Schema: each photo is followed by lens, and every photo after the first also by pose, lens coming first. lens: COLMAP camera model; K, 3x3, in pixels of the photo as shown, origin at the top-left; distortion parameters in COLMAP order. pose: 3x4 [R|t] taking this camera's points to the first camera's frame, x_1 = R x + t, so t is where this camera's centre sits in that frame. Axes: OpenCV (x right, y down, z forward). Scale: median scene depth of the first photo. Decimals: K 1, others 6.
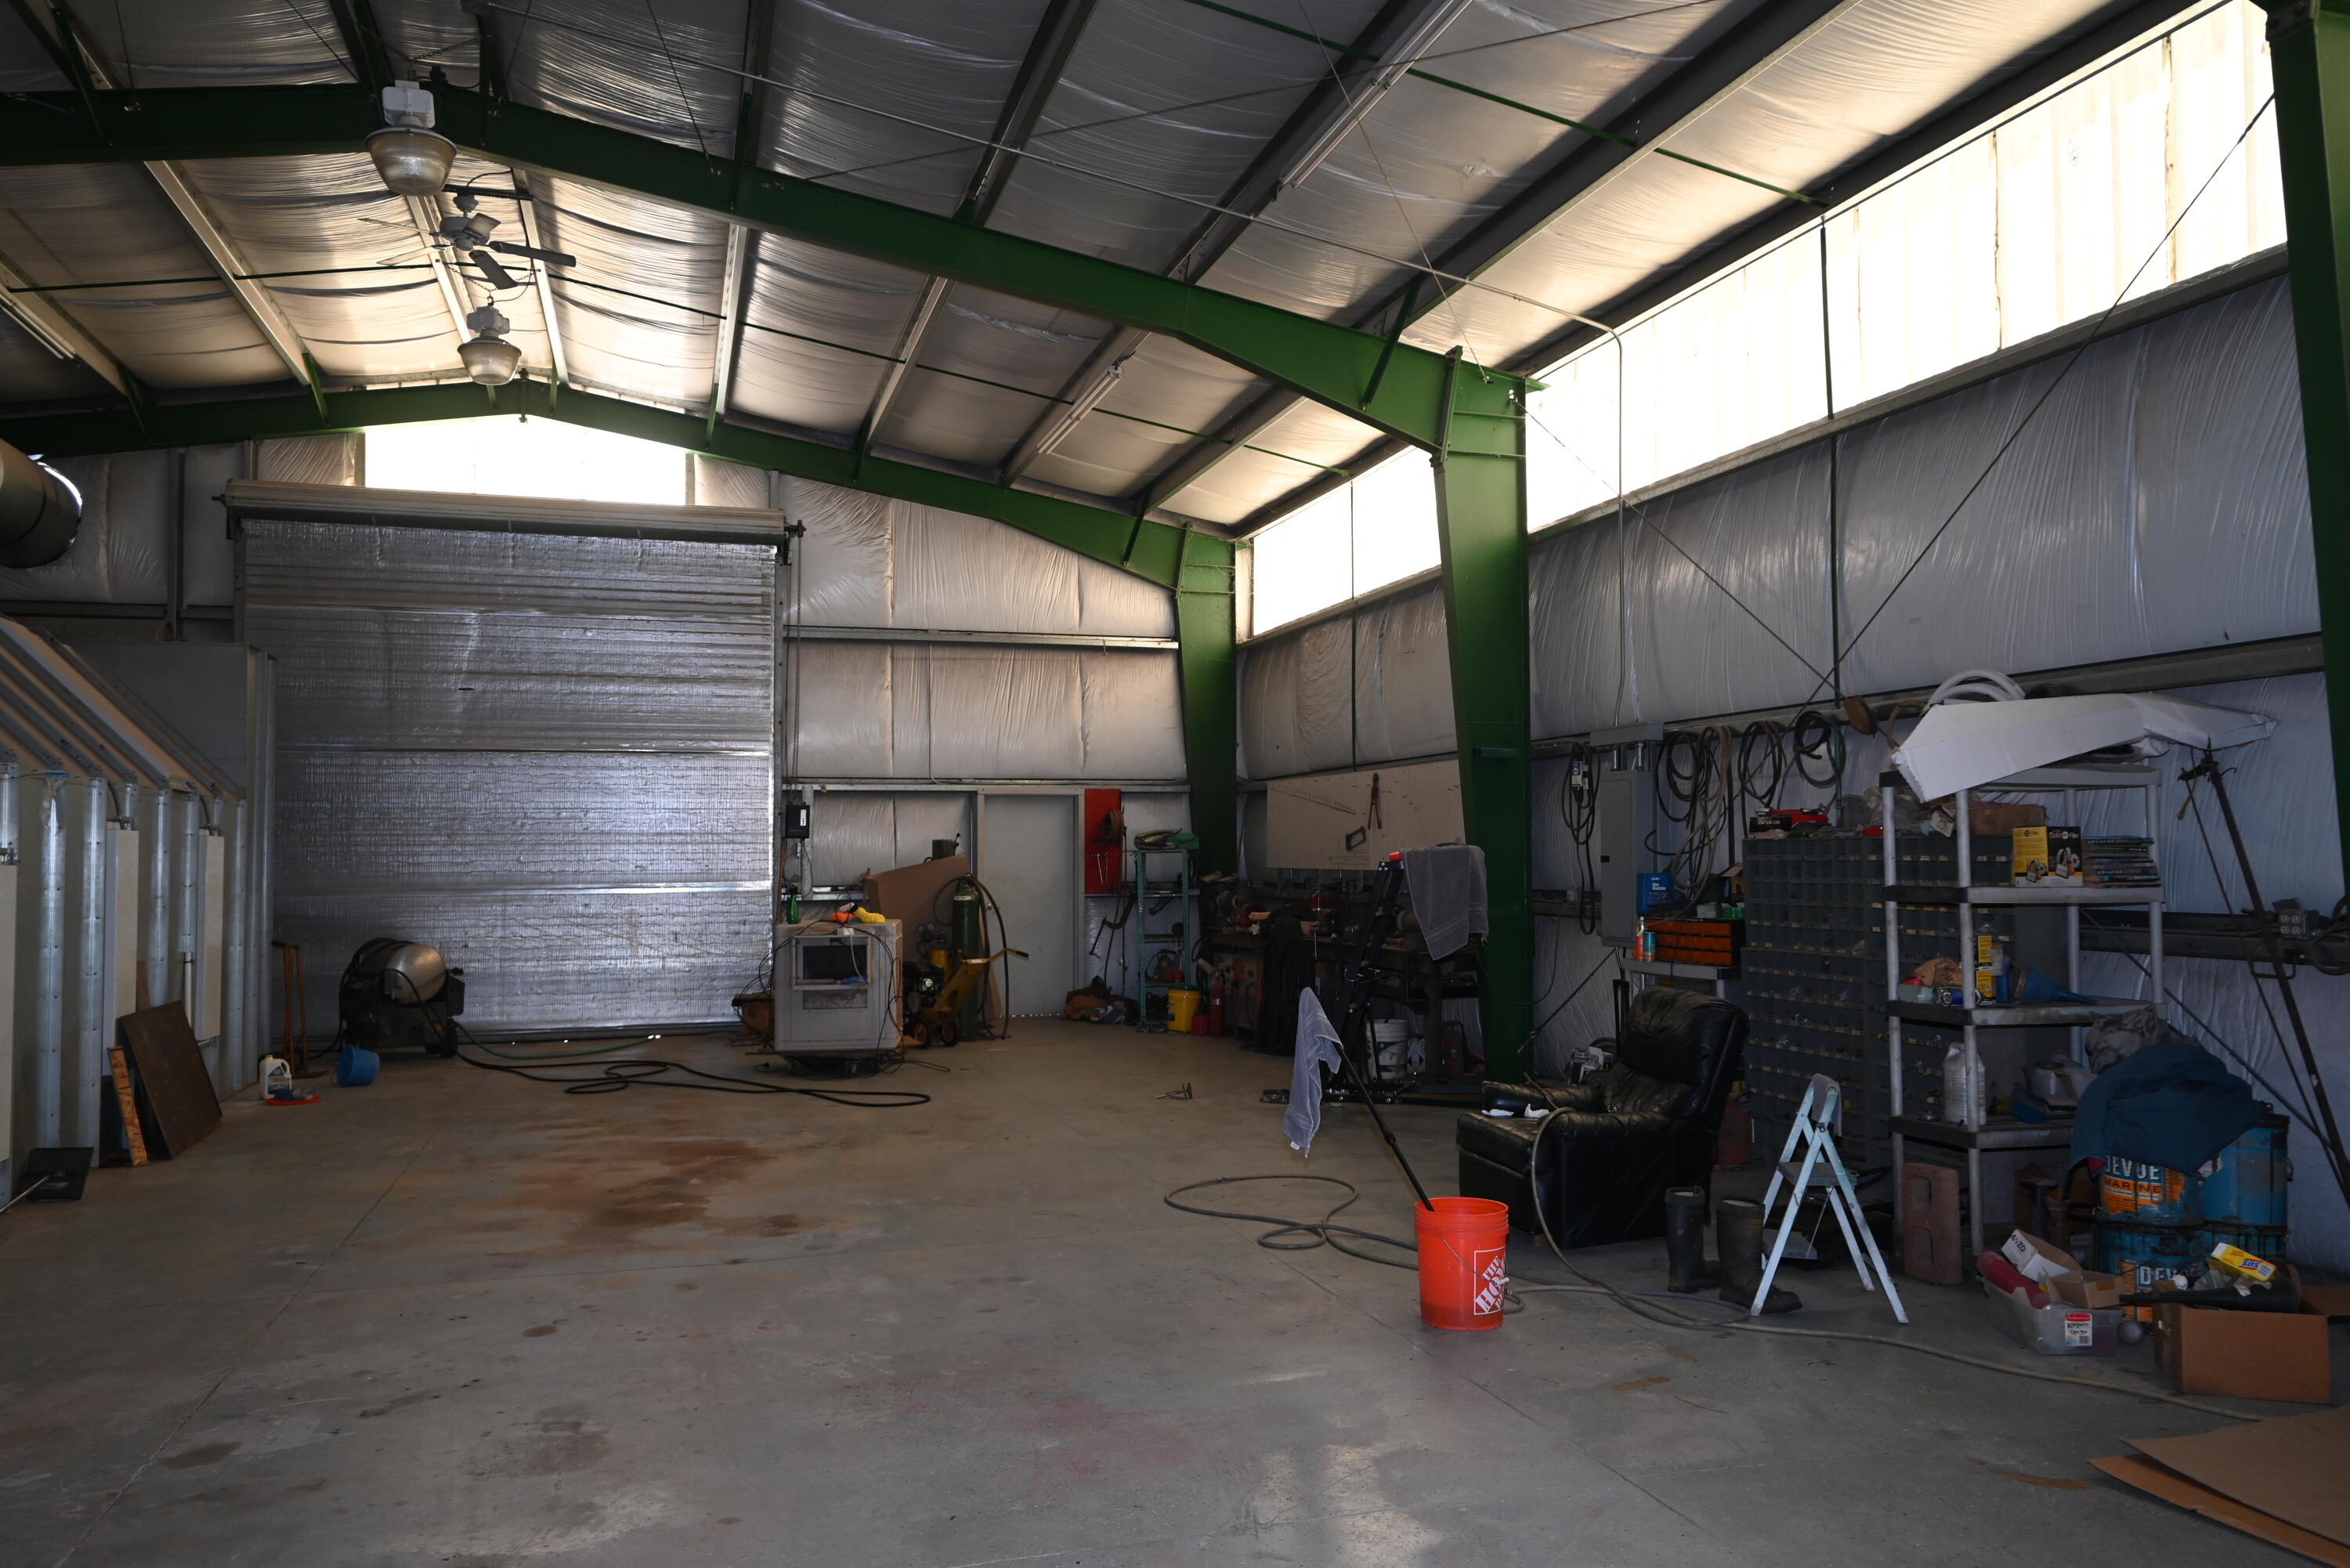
lens RADIAL K [[1689.1, 0, 1176.3], [0, 1689.1, 773.2], [0, 0, 1]] dist [-0.005475, -0.004352]
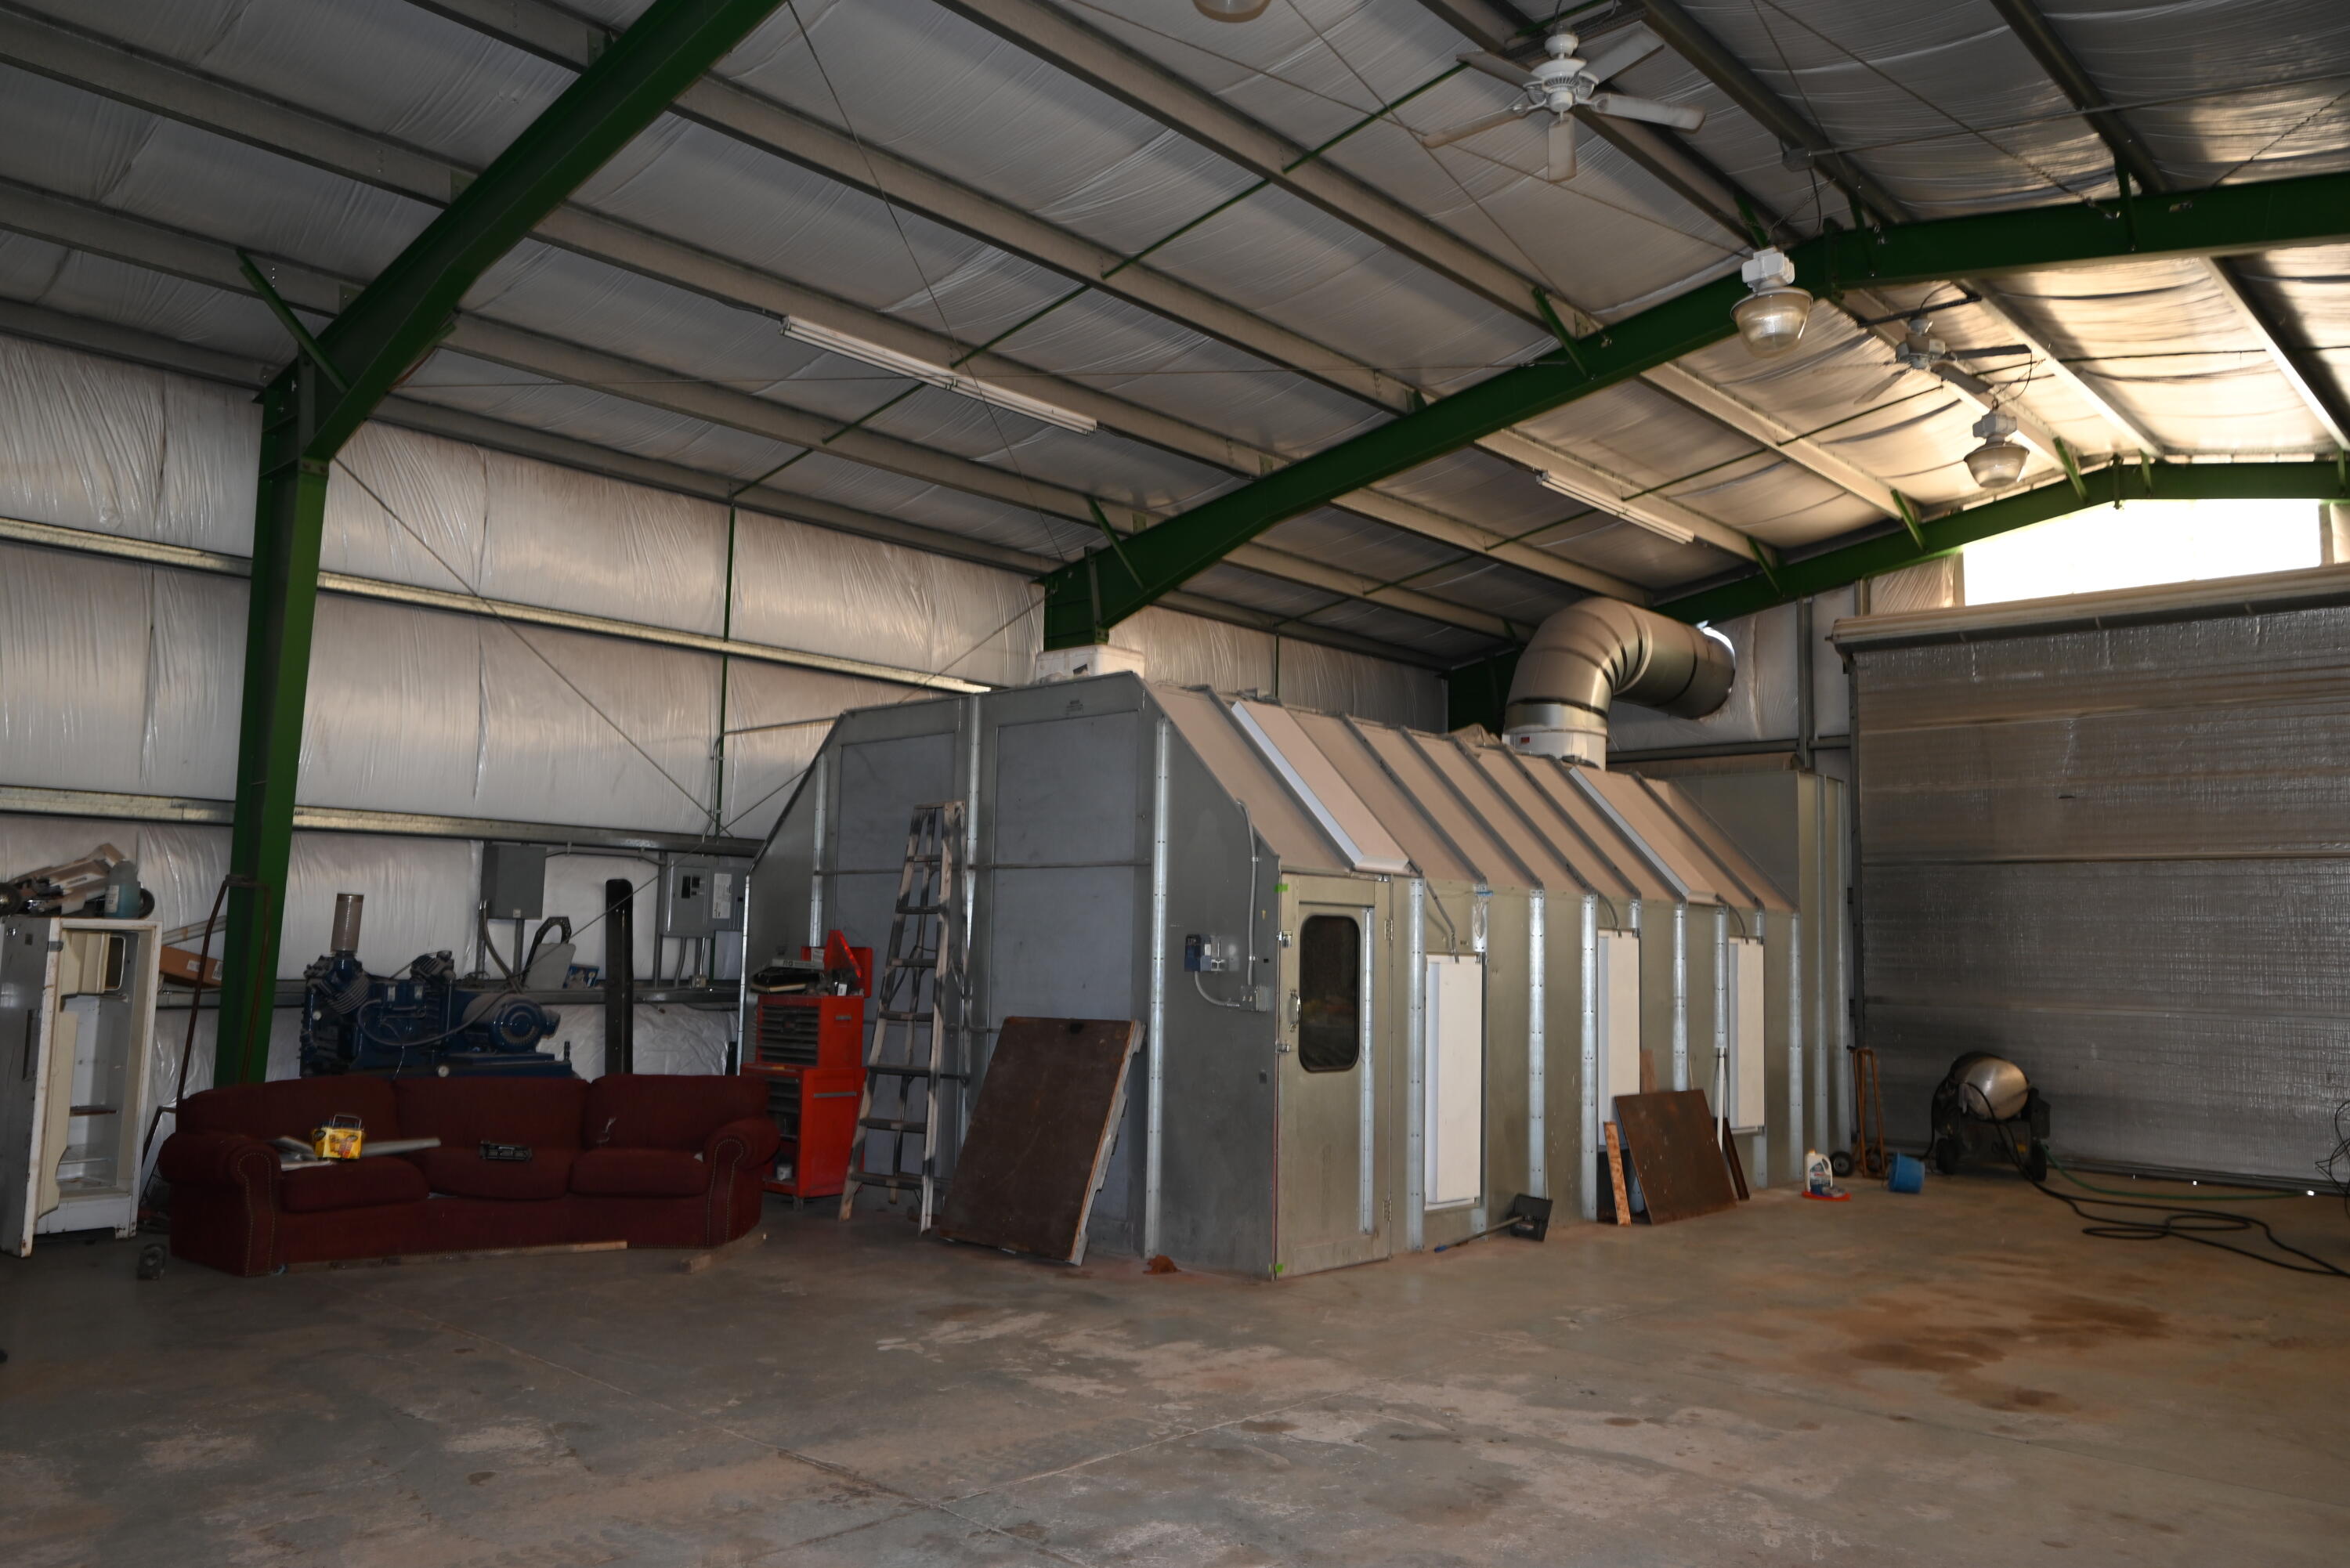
lens RADIAL K [[1689.1, 0, 1176.3], [0, 1689.1, 773.2], [0, 0, 1]] dist [-0.005475, -0.004352]
pose [[0.489486, -0.071700, -0.869058, 0.181216], [0.013952, 0.997130, -0.074408, 0.001215], [0.871899, 0.024296, 0.489082, 0.094879]]
